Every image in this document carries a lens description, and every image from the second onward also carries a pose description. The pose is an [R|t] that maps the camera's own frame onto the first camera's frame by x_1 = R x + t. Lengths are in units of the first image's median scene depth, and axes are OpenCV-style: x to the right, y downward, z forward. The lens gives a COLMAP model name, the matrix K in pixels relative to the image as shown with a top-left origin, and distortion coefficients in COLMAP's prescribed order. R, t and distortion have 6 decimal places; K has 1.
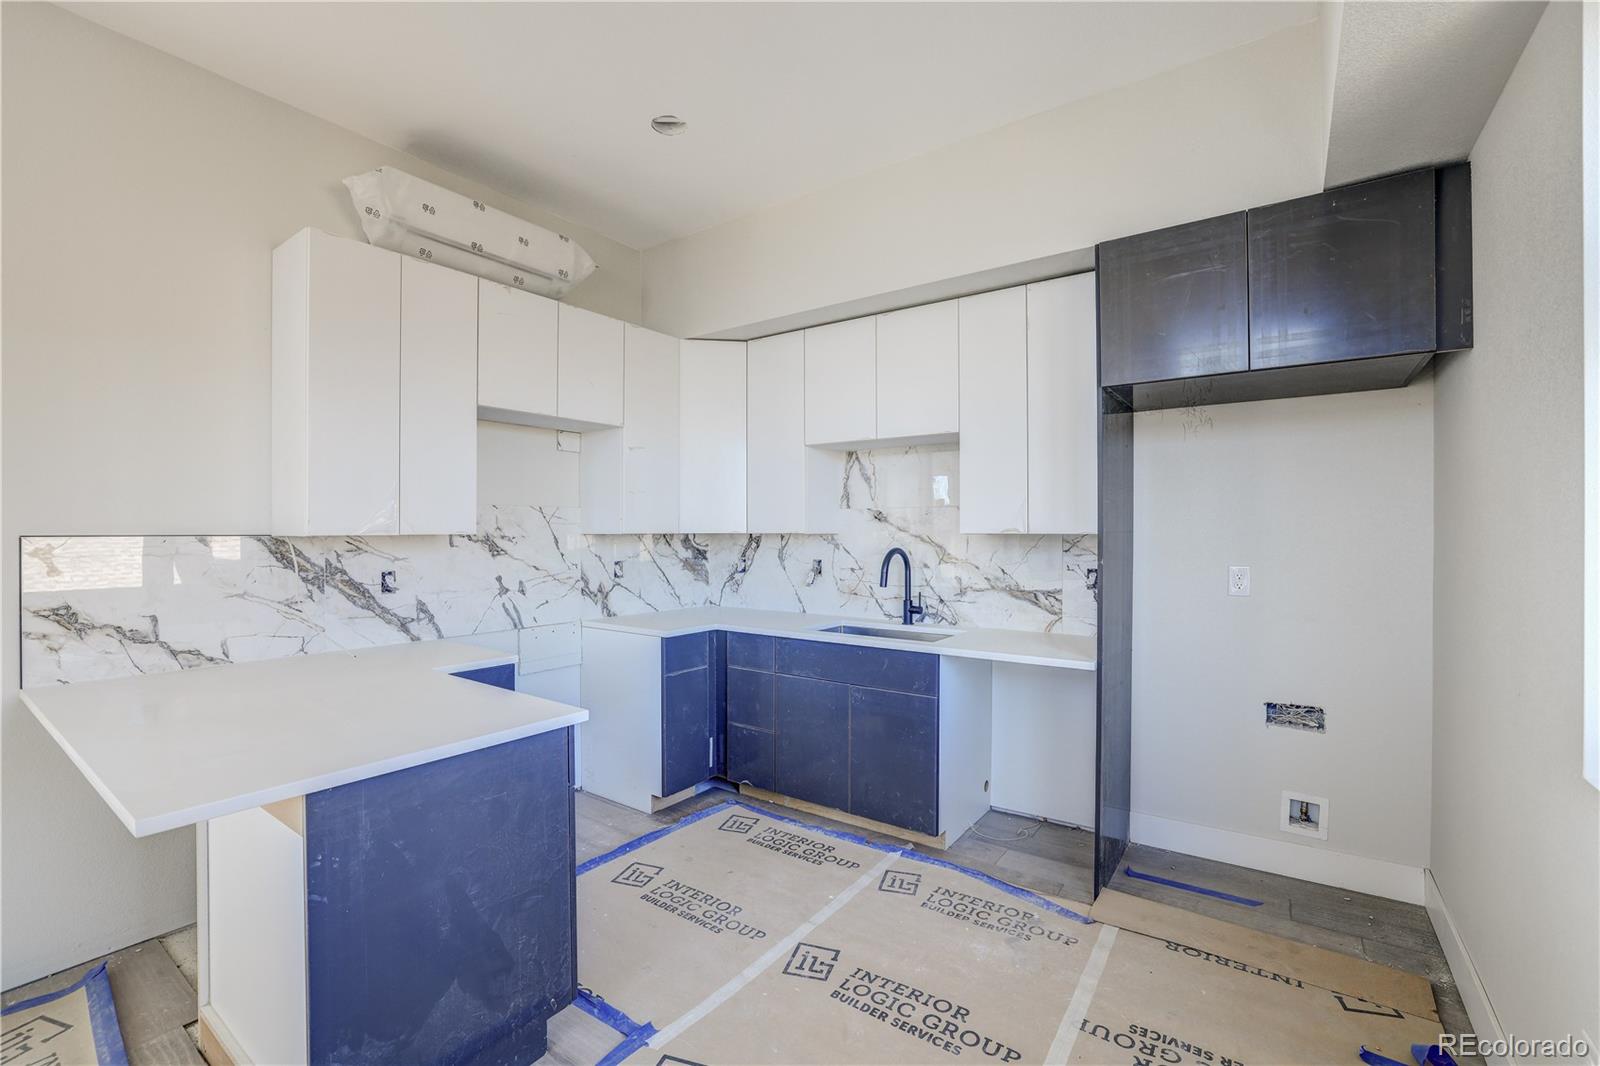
lens RADIAL K [[691.3, 0, 793.6], [0, 691.3, 527.5], [0, 0, 1]] dist [-0.047031, 0.016268]
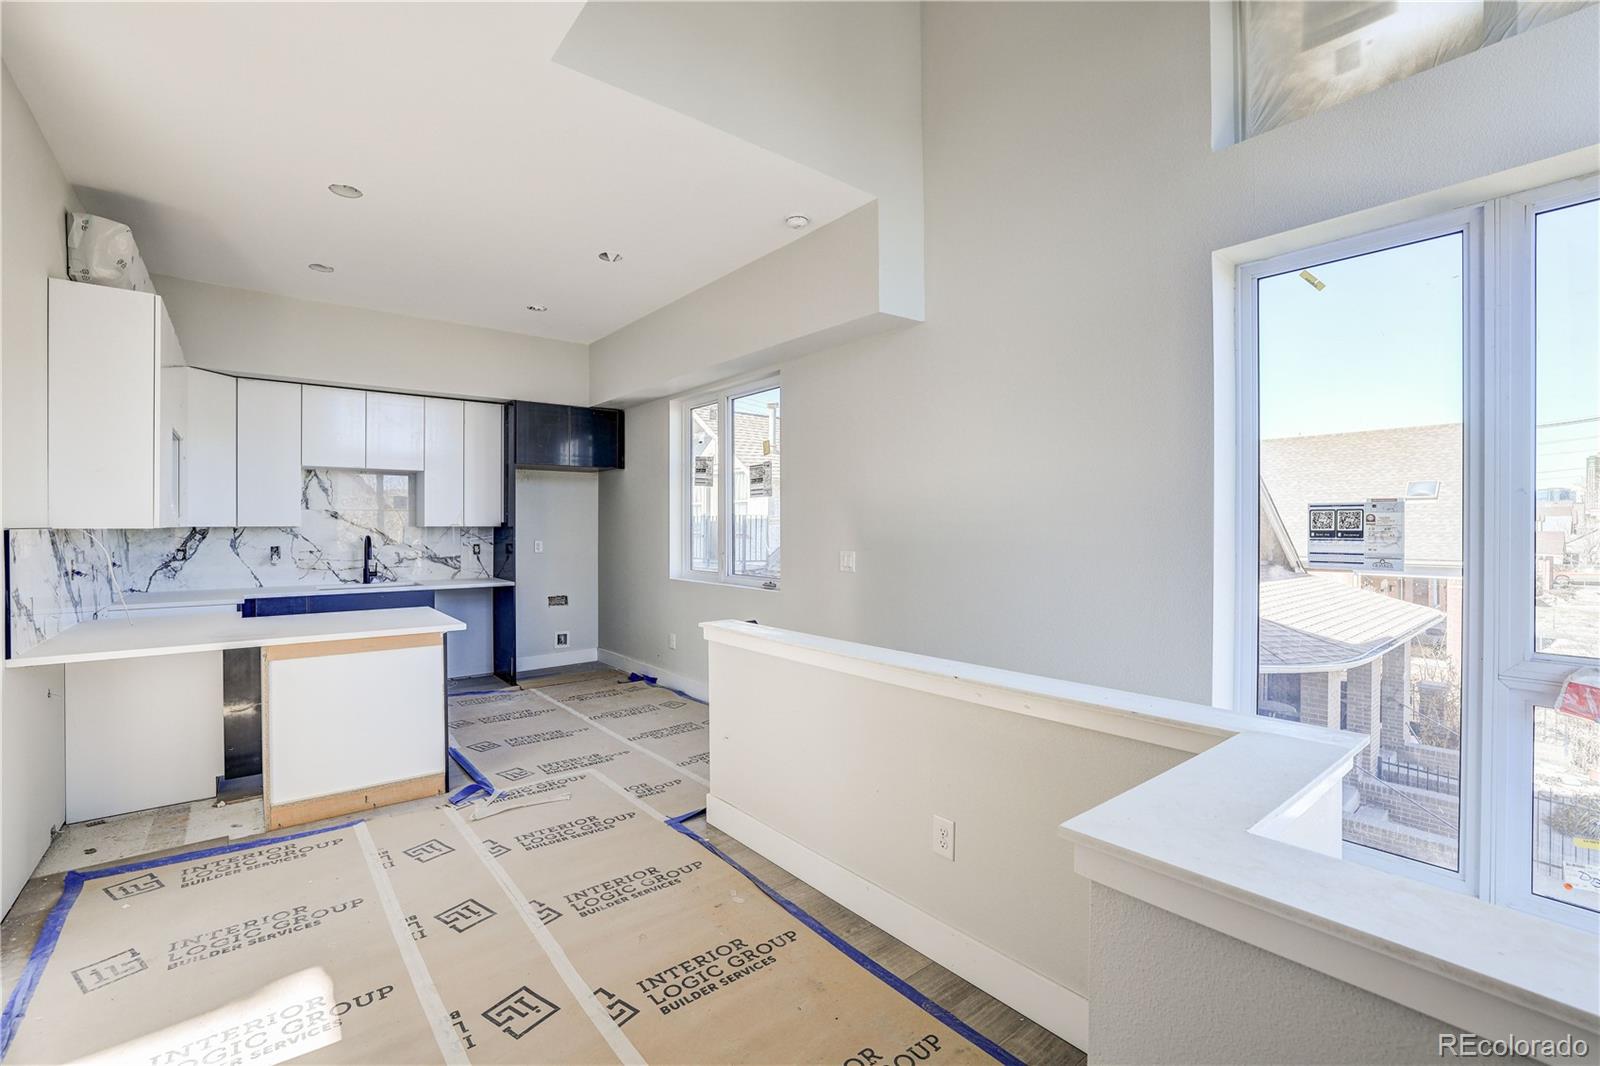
lens RADIAL K [[686.9, 0, 780.8], [0, 686.9, 530.8], [0, 0, 1]] dist [-0.041794, 0.014362]
pose [[0.276483, -0.009170, 0.960975, -1.066422], [-0.007203, 0.999907, 0.011613, -0.006862], [-0.960992, -0.010133, 0.276392, -0.345531]]
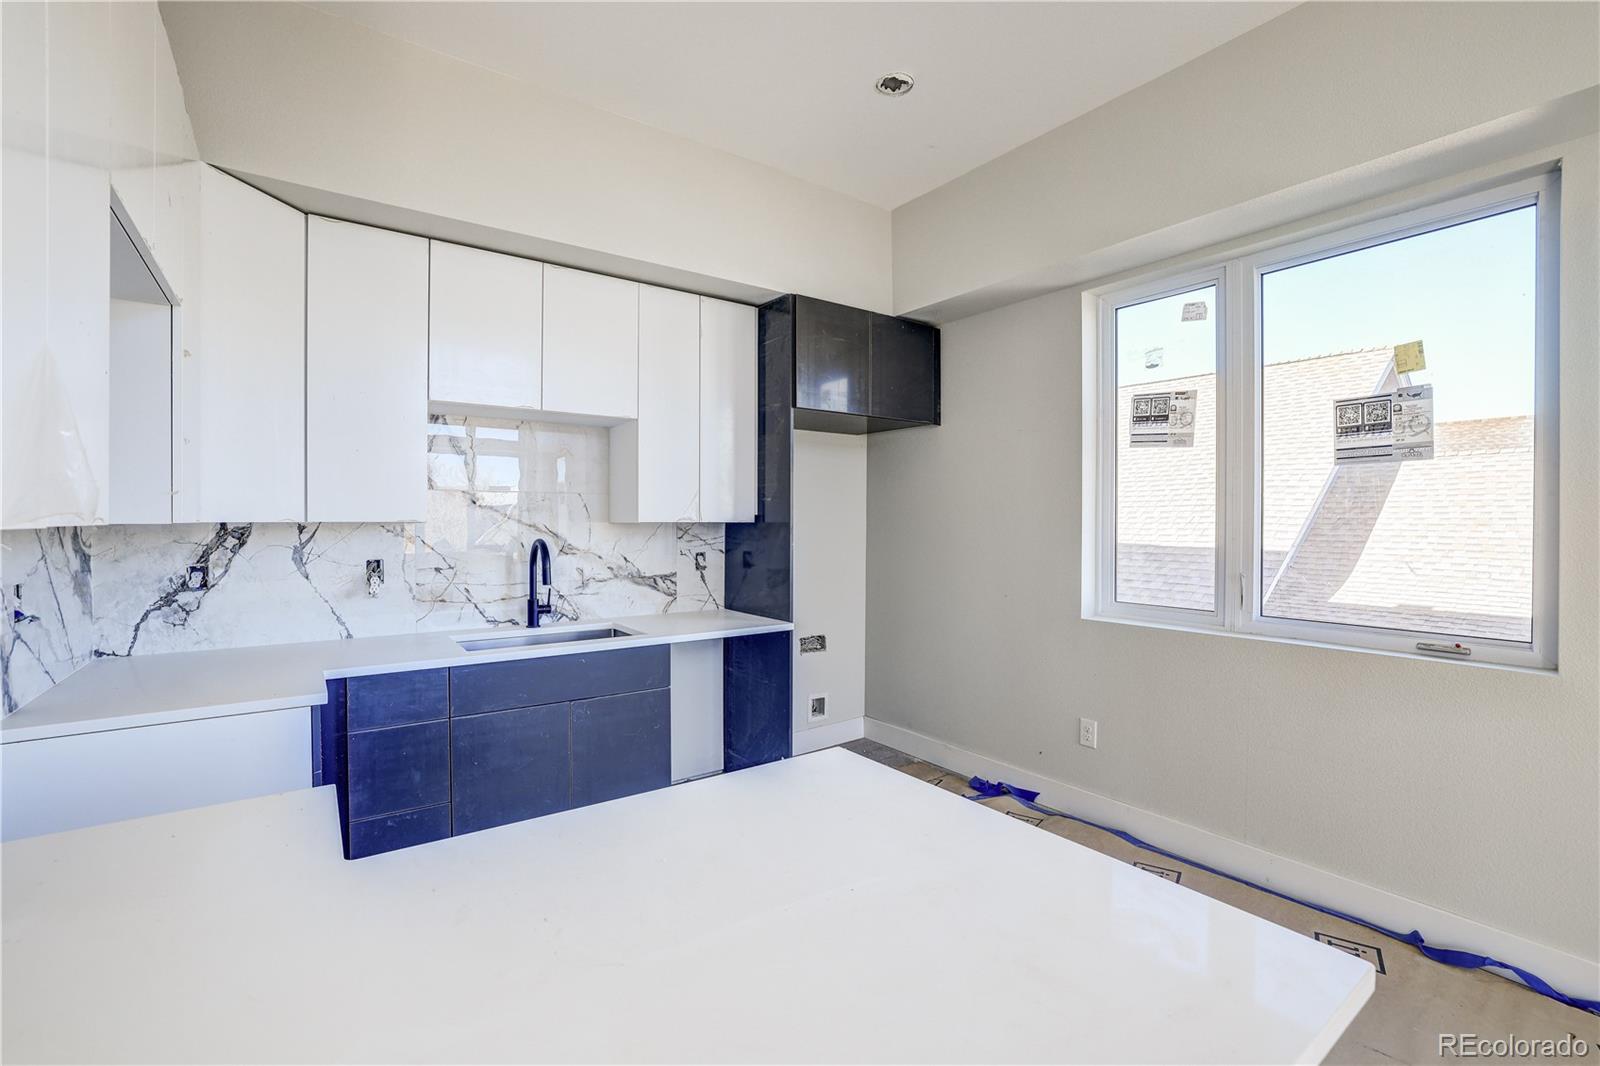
lens RADIAL K [[691.3, 0, 793.6], [0, 691.3, 527.5], [0, 0, 1]] dist [-0.047031, 0.016268]
pose [[0.326078, -0.010391, 0.945286, -0.540805], [-0.008258, 0.999870, 0.013840, 0.000397], [-0.945307, -0.012319, 0.325949, 0.410442]]
